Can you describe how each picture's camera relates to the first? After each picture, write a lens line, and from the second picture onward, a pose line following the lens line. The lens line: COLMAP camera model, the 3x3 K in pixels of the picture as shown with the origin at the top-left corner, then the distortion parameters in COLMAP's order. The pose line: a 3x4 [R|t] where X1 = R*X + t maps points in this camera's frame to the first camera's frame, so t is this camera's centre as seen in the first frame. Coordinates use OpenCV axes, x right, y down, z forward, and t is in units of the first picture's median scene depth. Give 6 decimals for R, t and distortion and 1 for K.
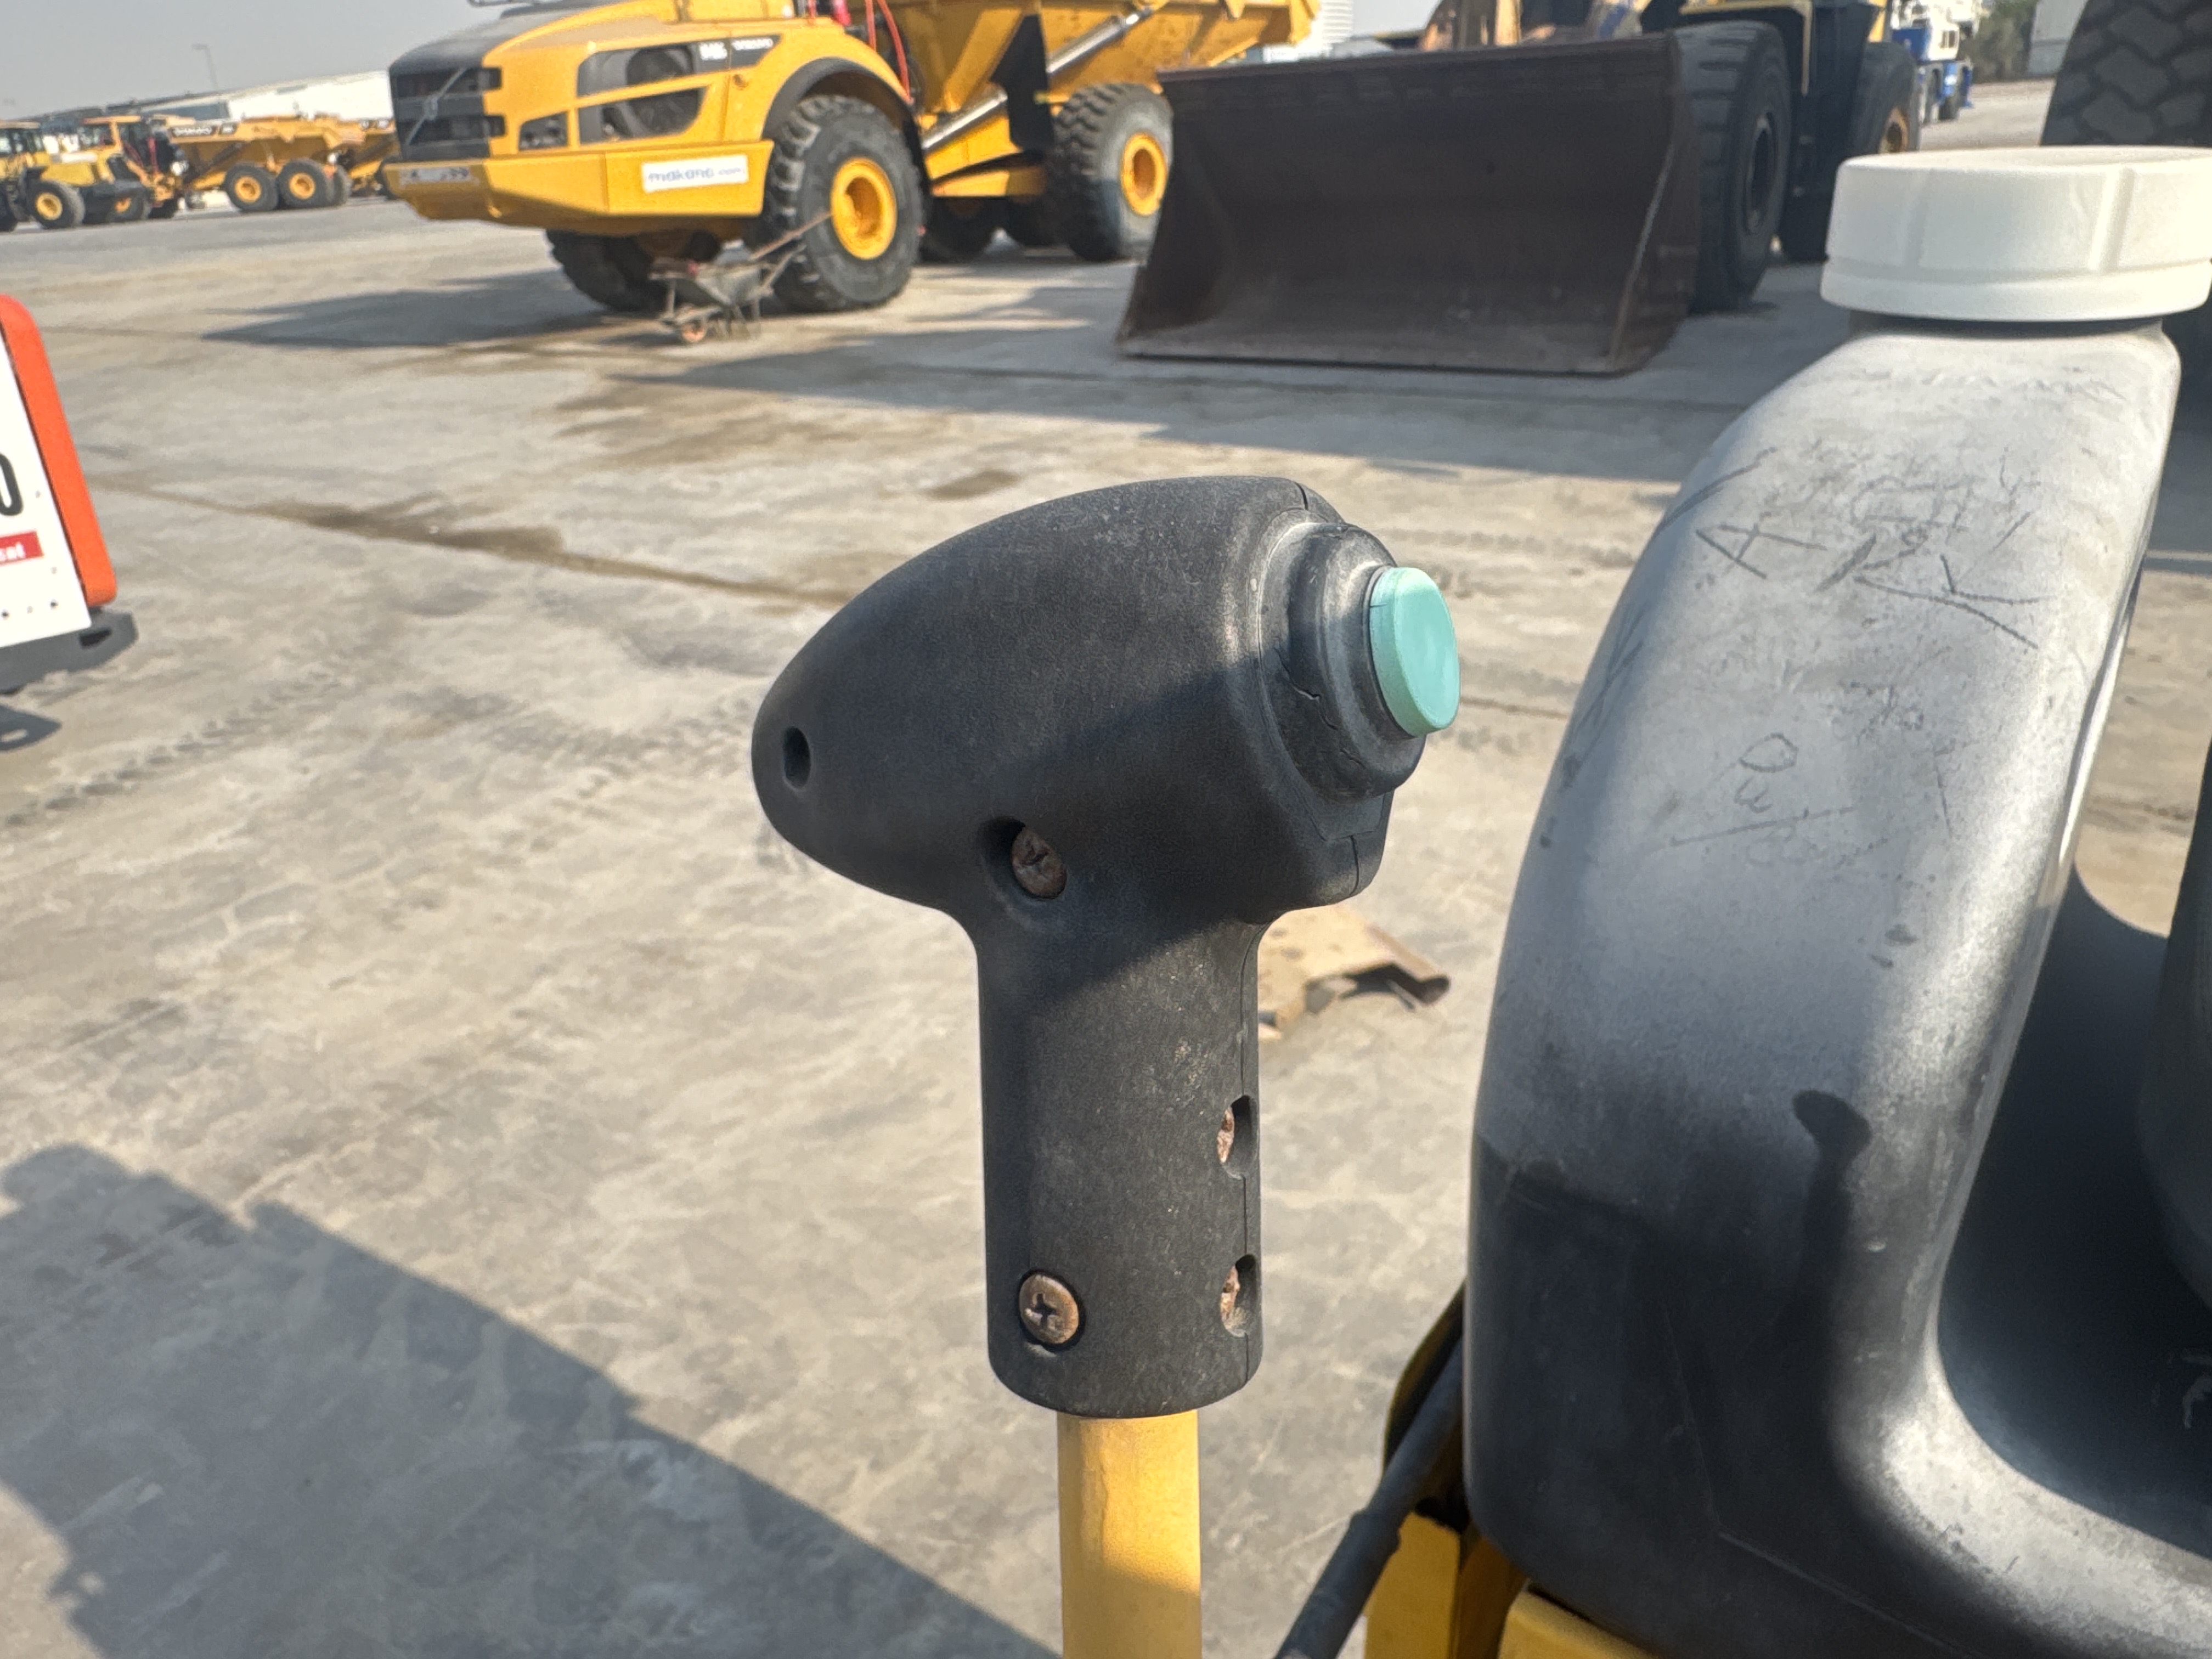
lens RADIAL K [[1586.5, 0, 1090.5], [0, 1586.5, 828.3], [0, 0, 1]] dist [0.020542, -0.031859]
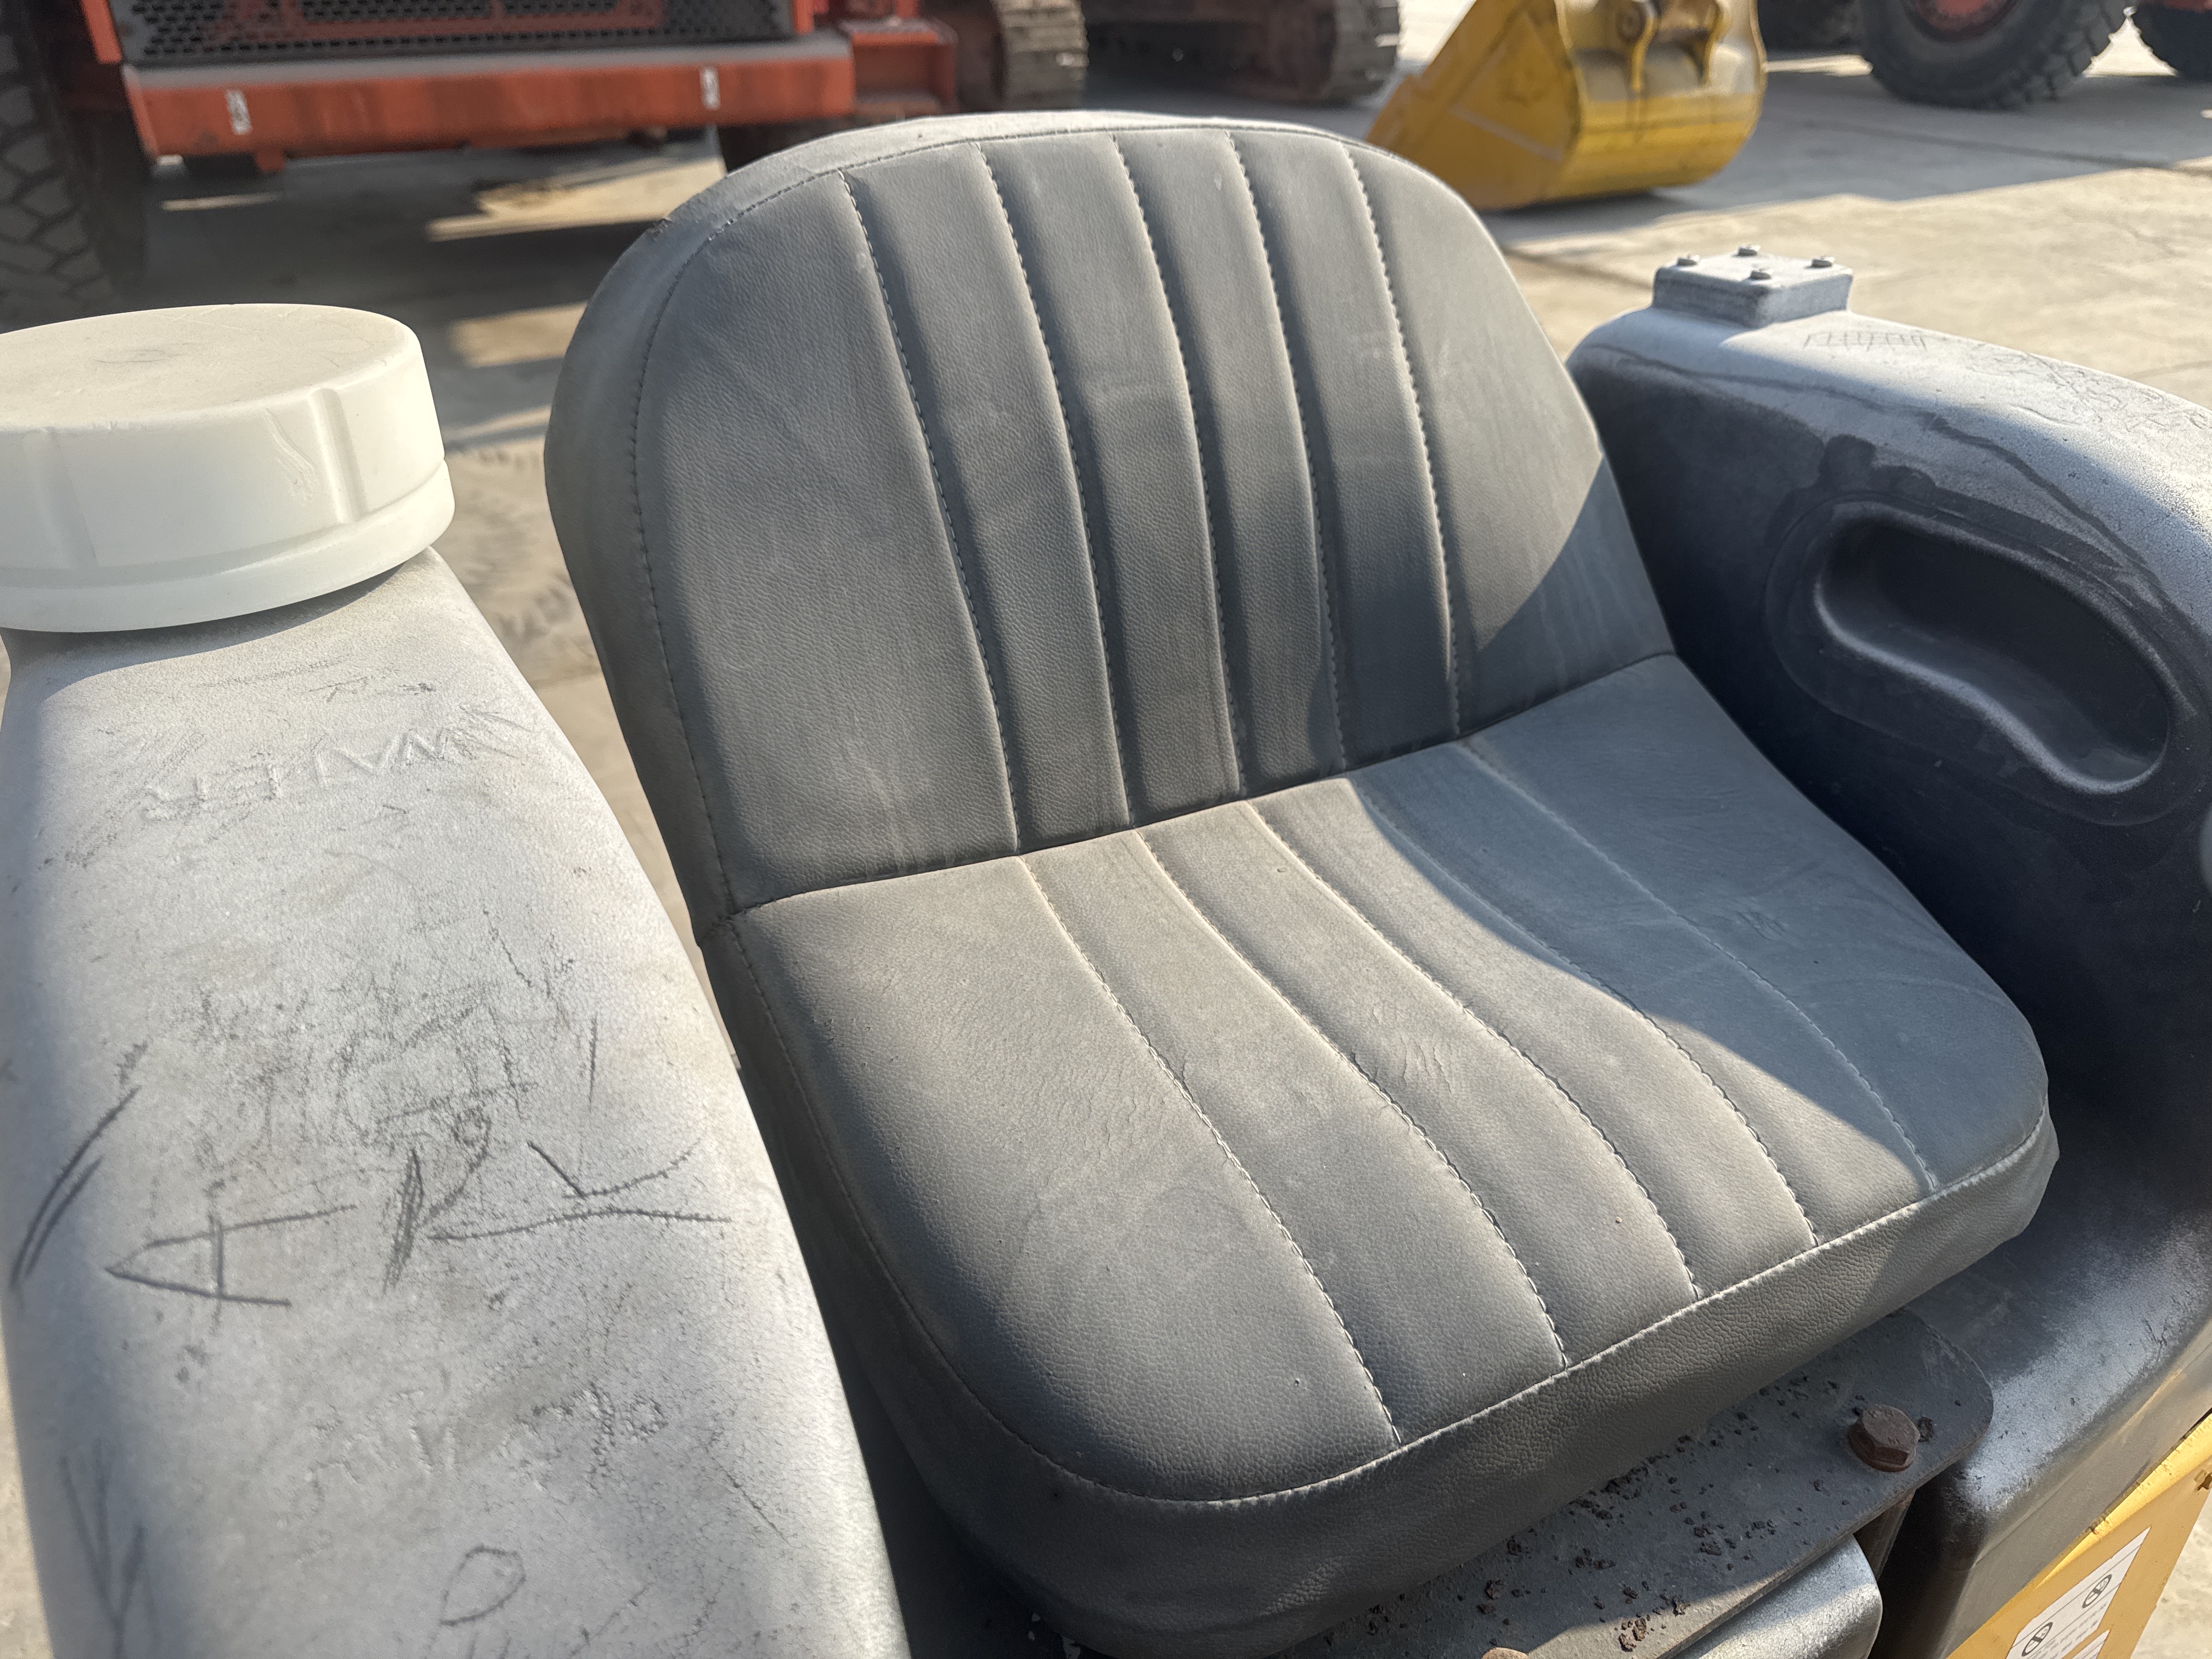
lens RADIAL K [[1586.5, 0, 1089.6], [0, 1586.5, 864.8], [0, 0, 1]] dist [0.020542, -0.031859]
pose [[0.436795, -0.433152, 0.788409, 0.168648], [0.369701, 0.885439, 0.281637, -0.361046], [-0.820080, 0.168458, 0.546892, 0.428853]]
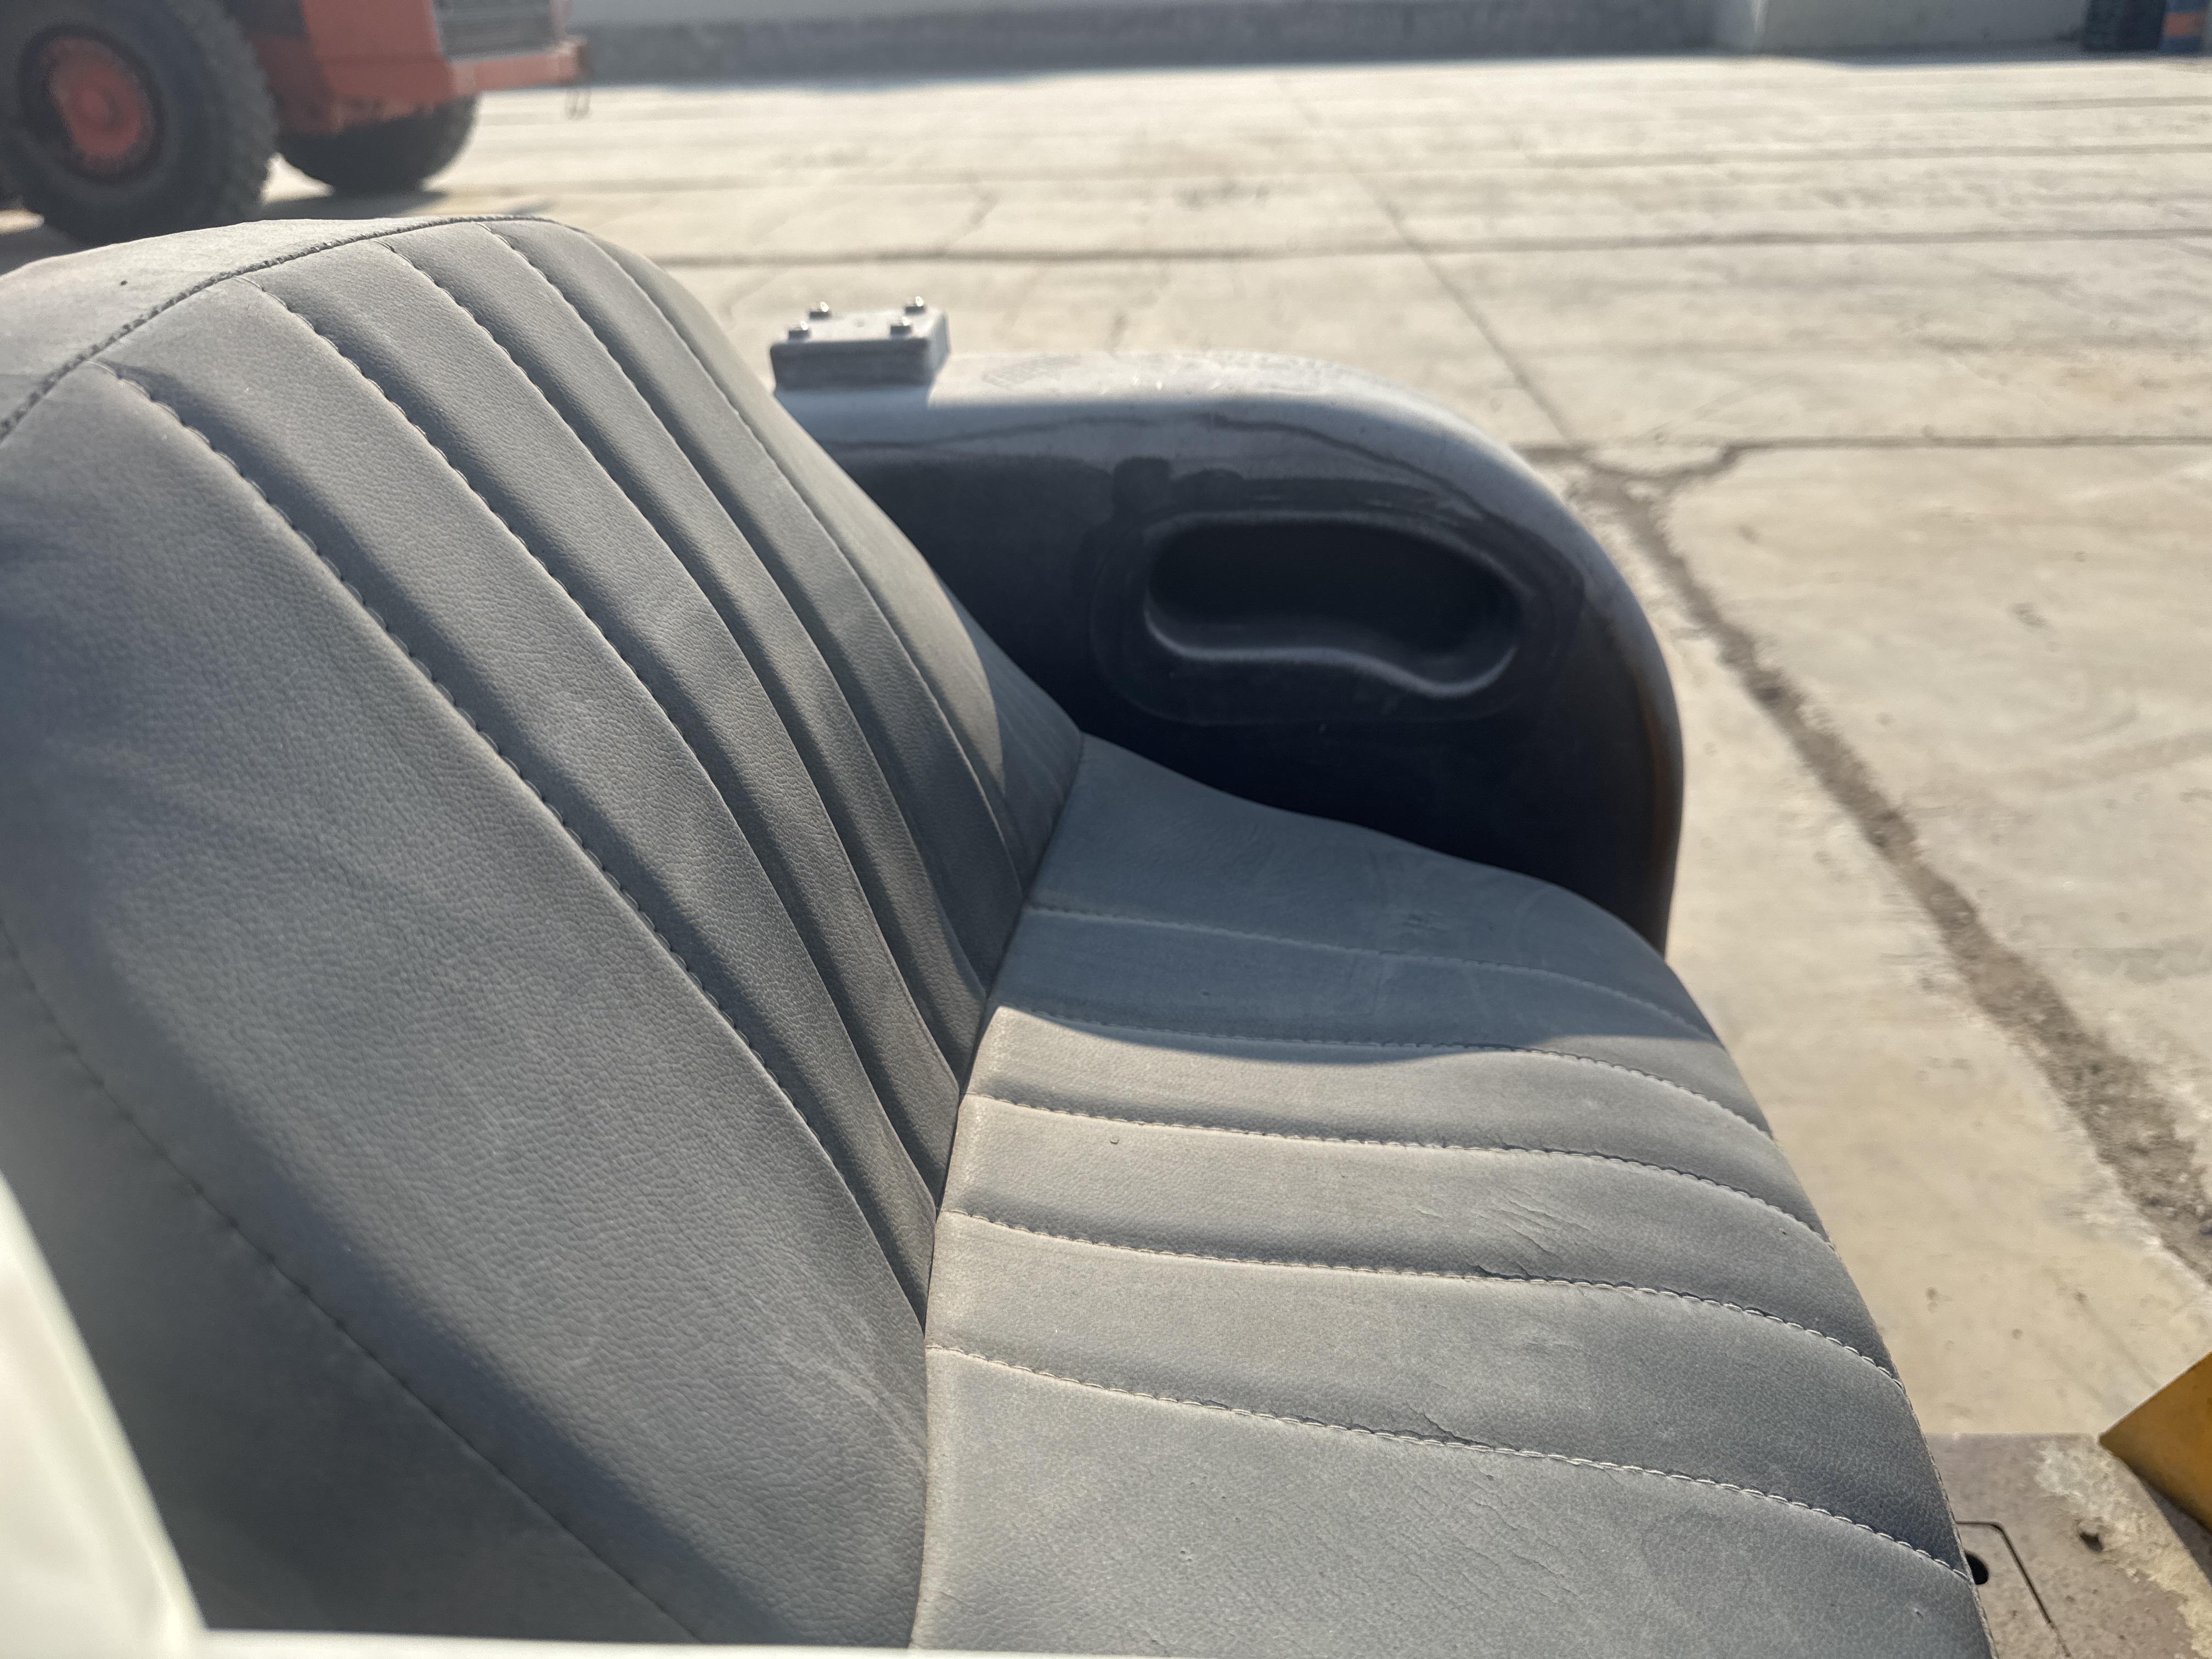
lens RADIAL K [[1586.5, 0, 1112.6], [0, 1586.5, 856.4], [0, 0, 1]] dist [0.020542, -0.031859]
pose [[-0.522405, -0.348987, 0.778011, 0.565251], [0.402483, 0.703456, 0.585796, -0.610476], [-0.751732, 0.619159, -0.227028, 1.107105]]
